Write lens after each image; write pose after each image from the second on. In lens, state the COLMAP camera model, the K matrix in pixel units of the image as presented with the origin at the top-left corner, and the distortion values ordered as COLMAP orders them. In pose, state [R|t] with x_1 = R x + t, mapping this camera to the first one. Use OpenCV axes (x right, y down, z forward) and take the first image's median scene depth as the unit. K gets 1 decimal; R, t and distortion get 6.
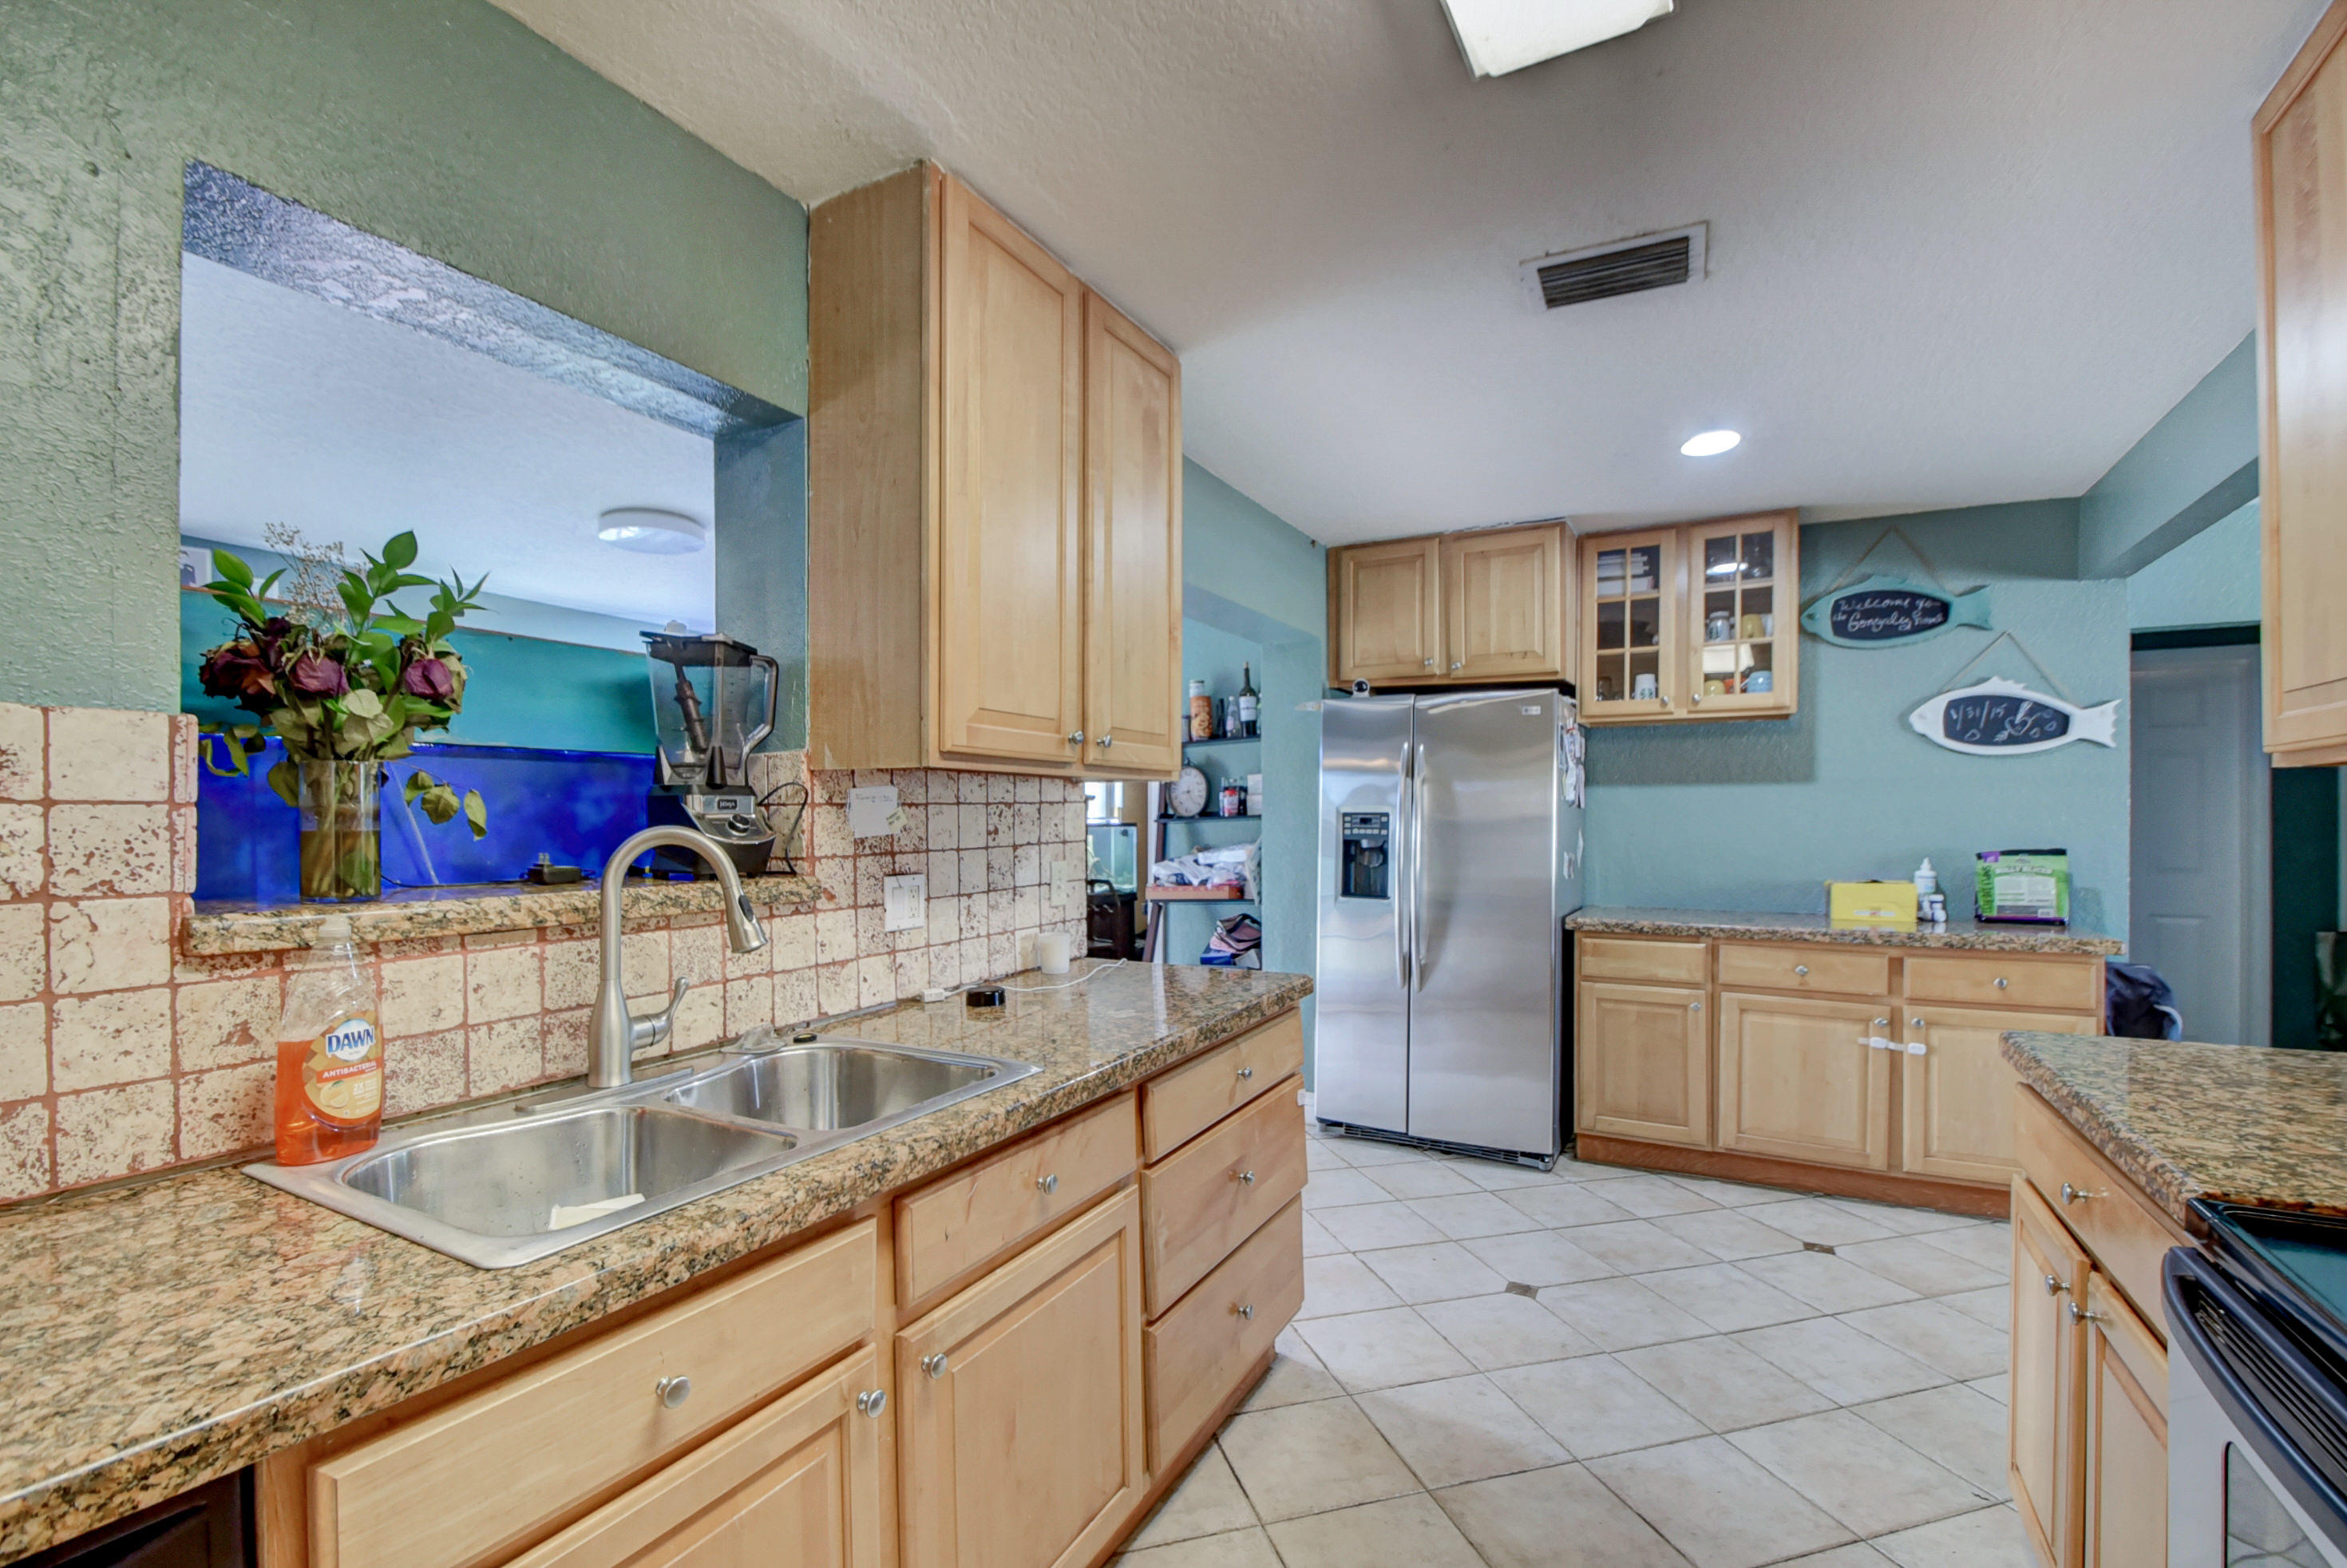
lens RADIAL K [[1037.1, 0, 1163.2], [0, 1037.1, 825.4], [0, 0, 1]] dist [0.016328, -0.018860]
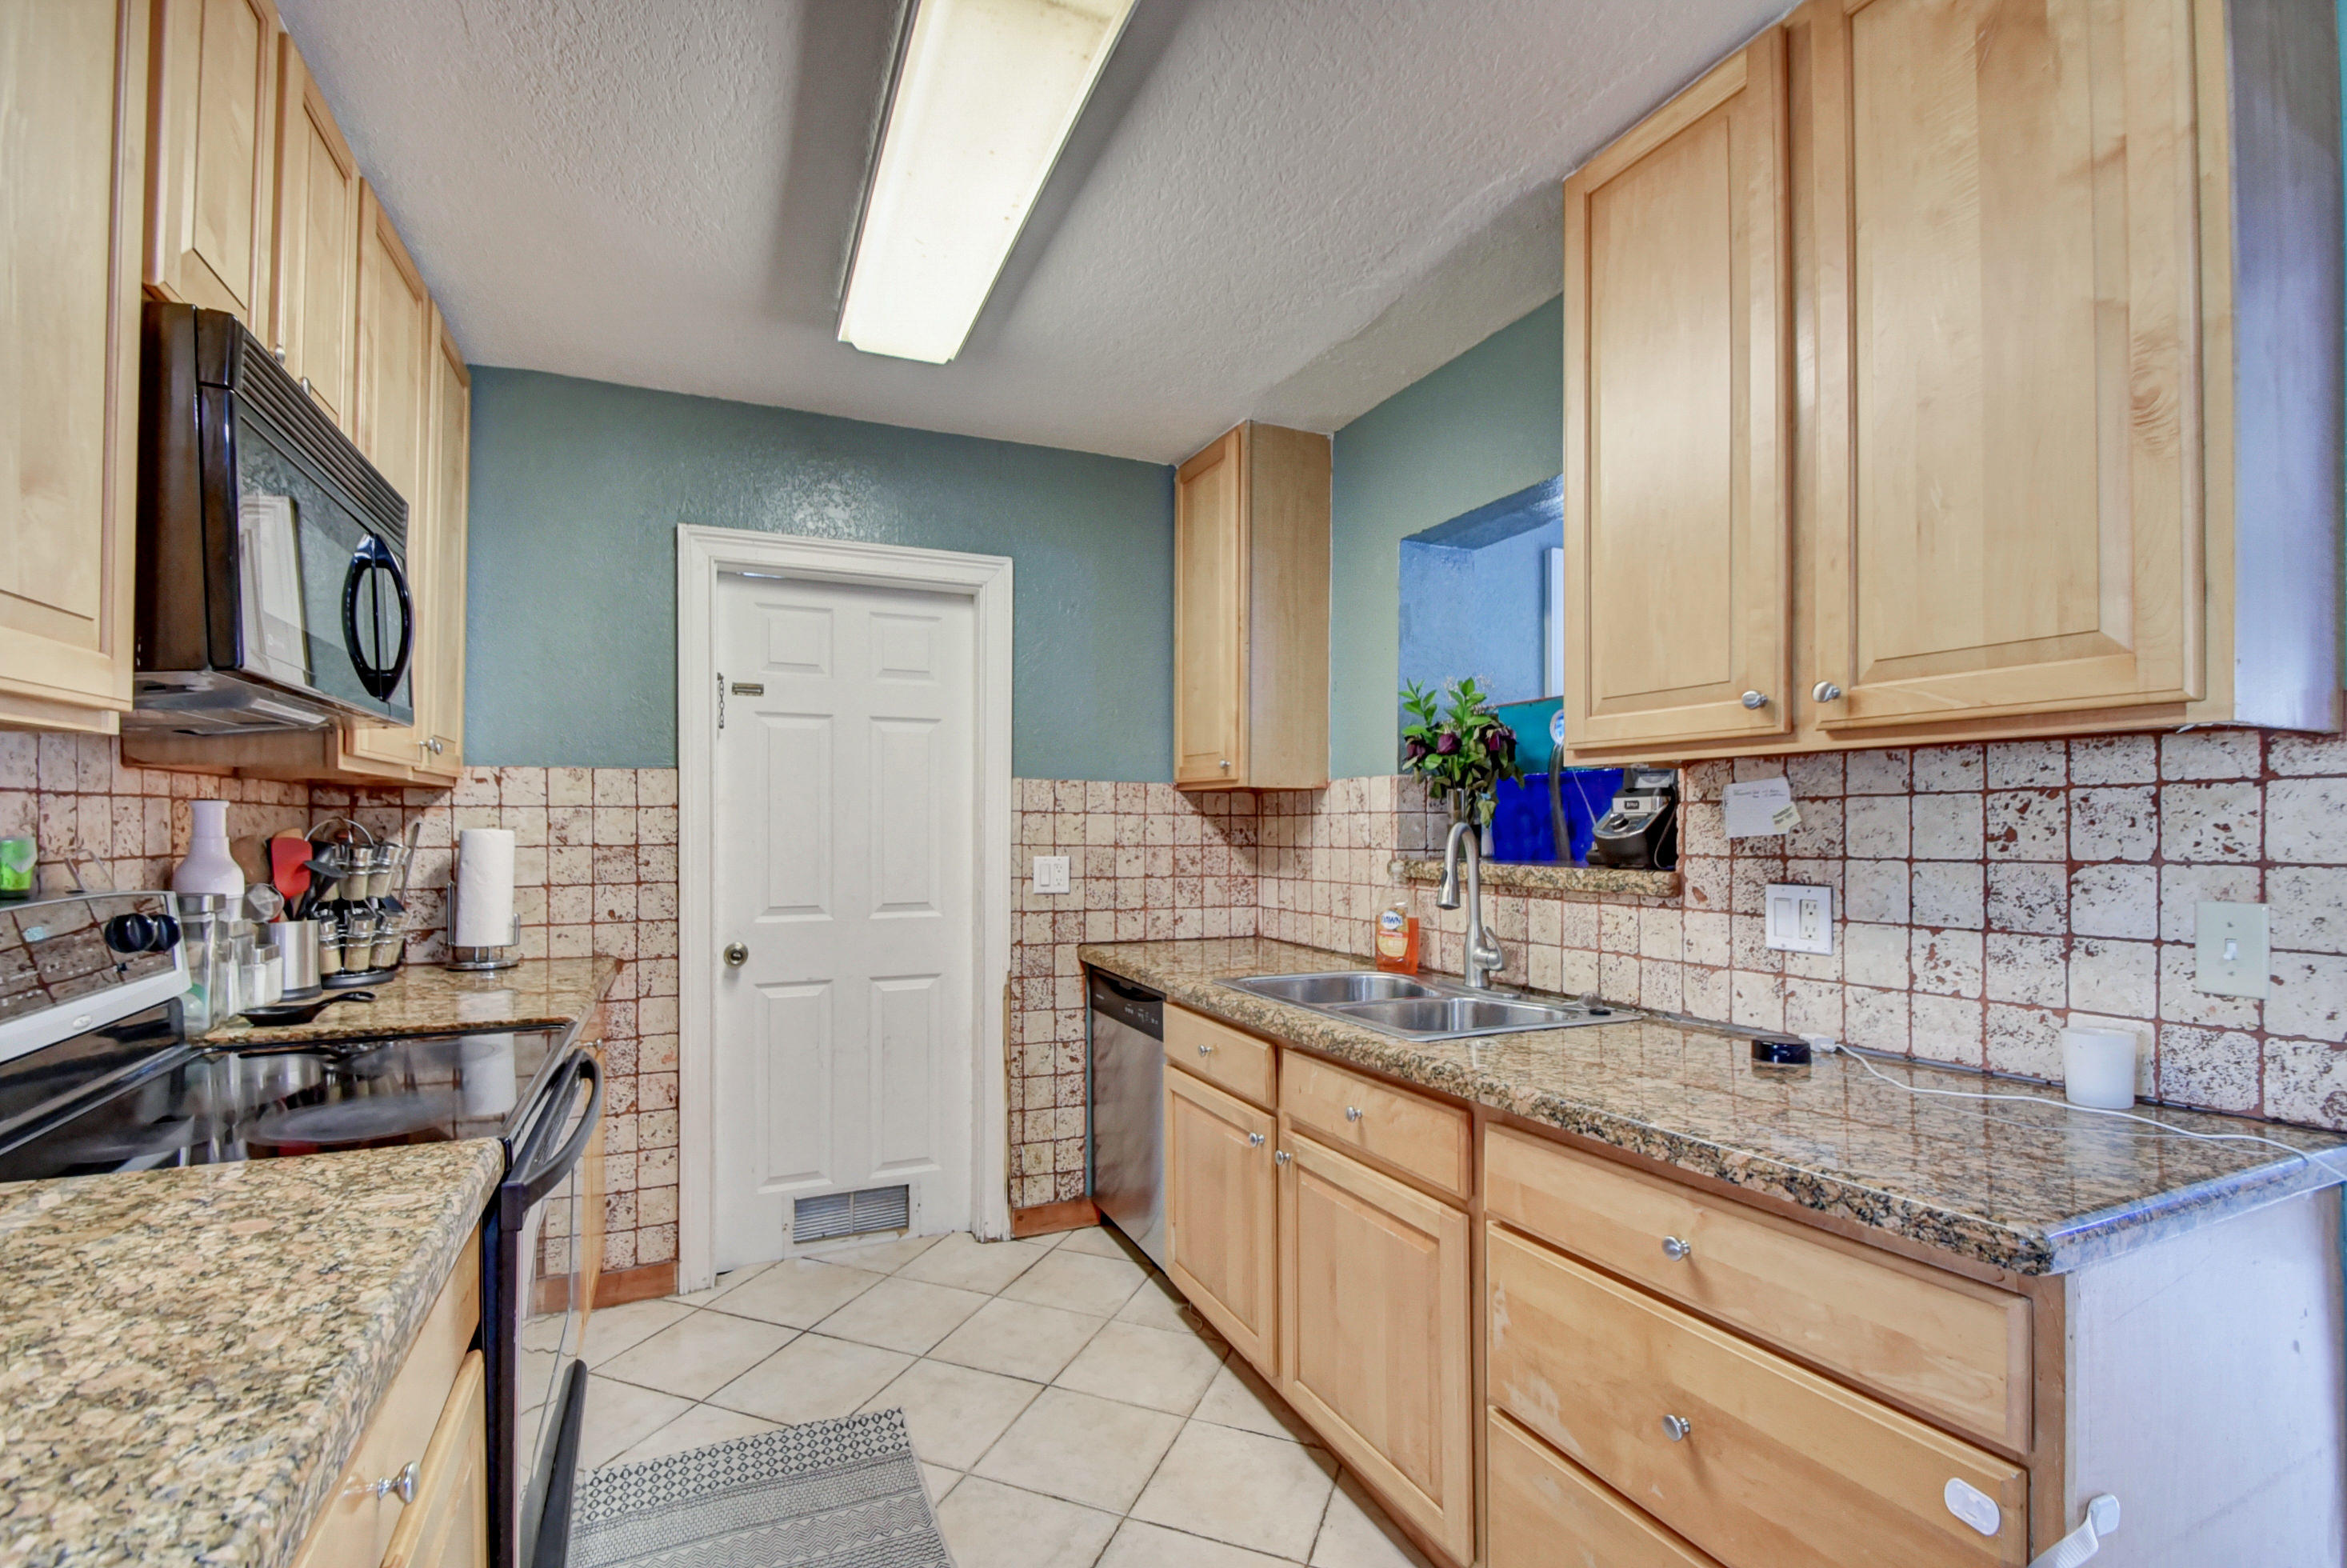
lens RADIAL K [[1037.1, 0, 1163.2], [0, 1037.1, 825.4], [0, 0, 1]] dist [0.016328, -0.018860]
pose [[-0.596653, 0.003475, -0.802492, 0.398604], [-0.003712, 0.999968, 0.007090, -0.001815], [0.802491, 0.007209, -0.596621, 0.612229]]
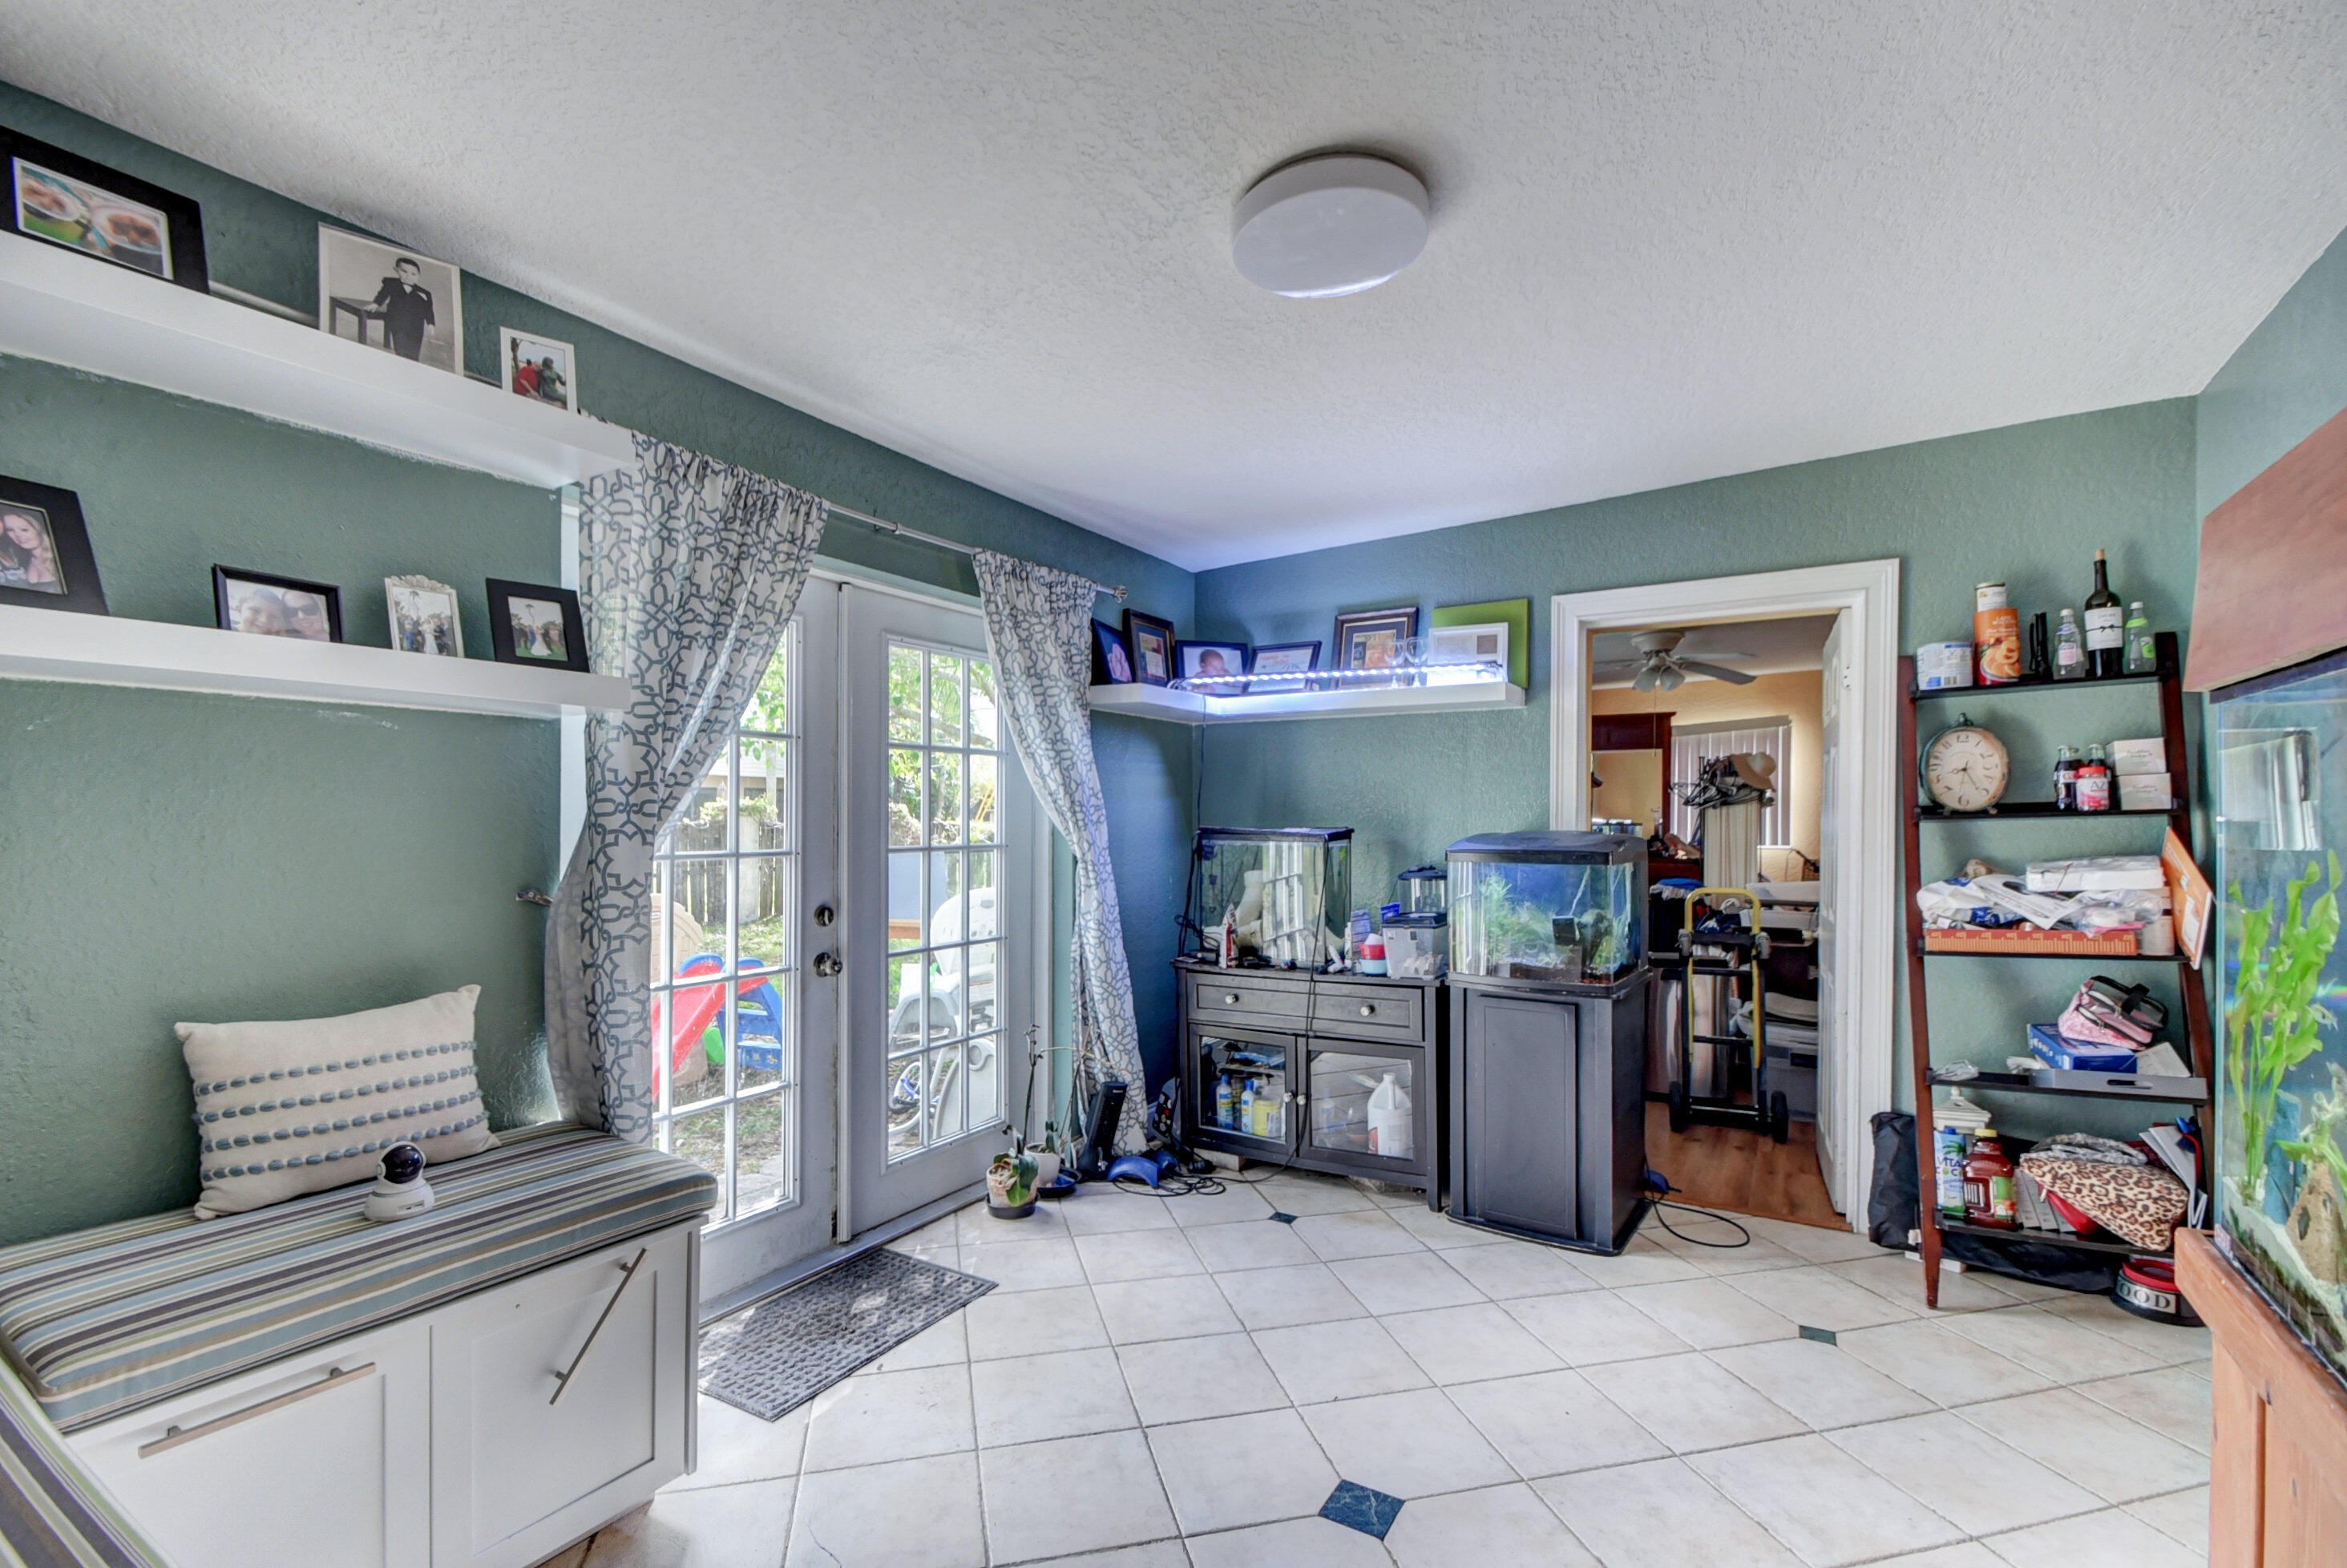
lens RADIAL K [[1037.1, 0, 1163.2], [0, 1037.1, 825.4], [0, 0, 1]] dist [0.016328, -0.018860]
pose [[0.999365, 0.006333, -0.035055, -0.547616], [-0.006116, 0.999961, 0.006294, -0.001706], [0.035094, -0.006075, 0.999366, 0.497621]]
